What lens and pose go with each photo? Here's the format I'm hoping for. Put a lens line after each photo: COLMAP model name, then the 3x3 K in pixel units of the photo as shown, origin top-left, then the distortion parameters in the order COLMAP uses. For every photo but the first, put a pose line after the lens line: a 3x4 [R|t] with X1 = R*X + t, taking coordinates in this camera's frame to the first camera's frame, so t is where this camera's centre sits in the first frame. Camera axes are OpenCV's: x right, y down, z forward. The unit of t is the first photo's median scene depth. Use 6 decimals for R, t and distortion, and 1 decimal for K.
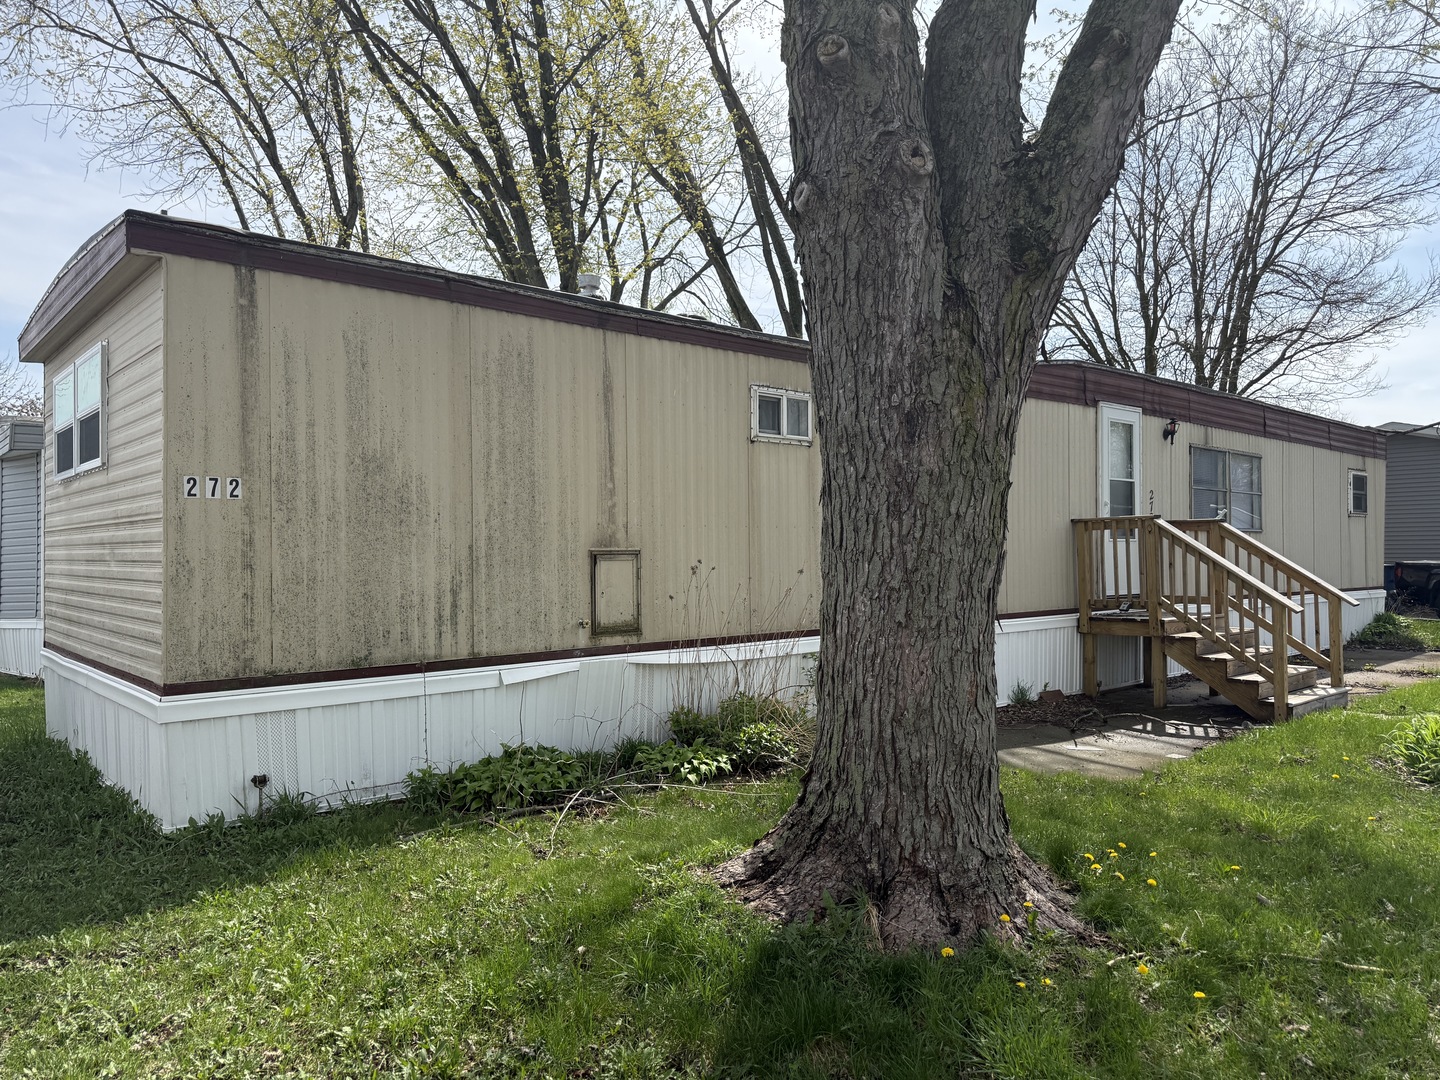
lens RADIAL K [[1028.9, 0, 719.4], [0, 1028.9, 539.8], [0, 0, 1]] dist [-0.000793, -0.004054]
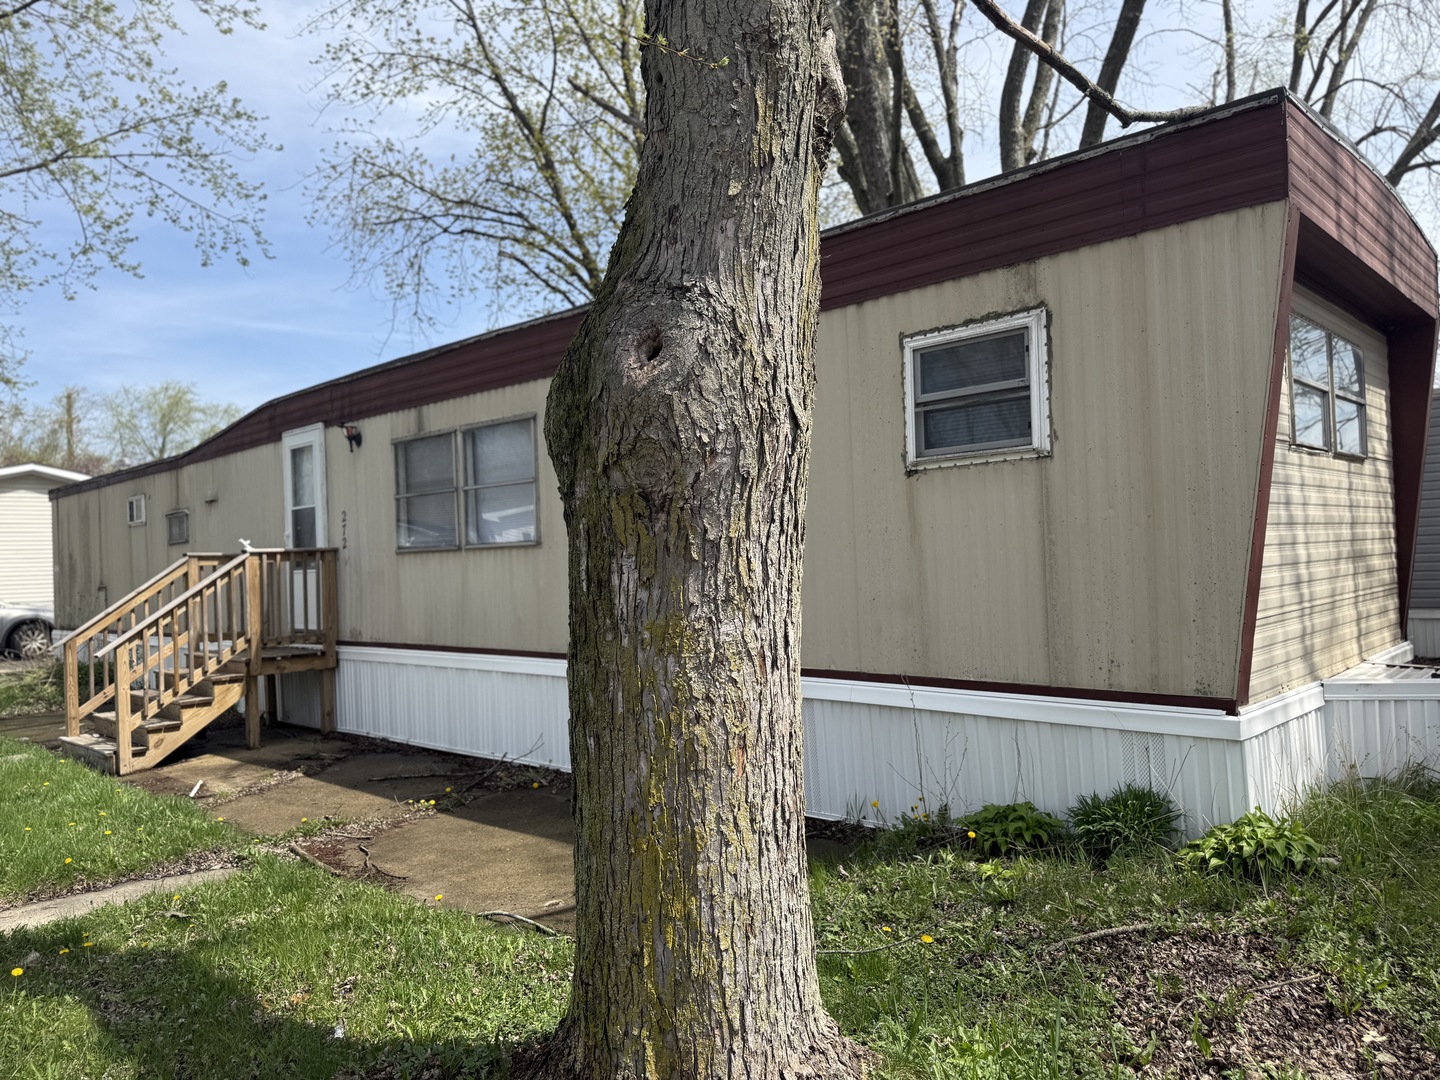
lens RADIAL K [[1028.9, 0, 719.5], [0, 1028.9, 542.8], [0, 0, 1]] dist [-0.000793, -0.004054]
pose [[0.097453, -0.037096, -0.994549, 1.323309], [0.026436, 0.999049, -0.034673, 0.016617], [0.994889, -0.022913, 0.098341, 1.246201]]
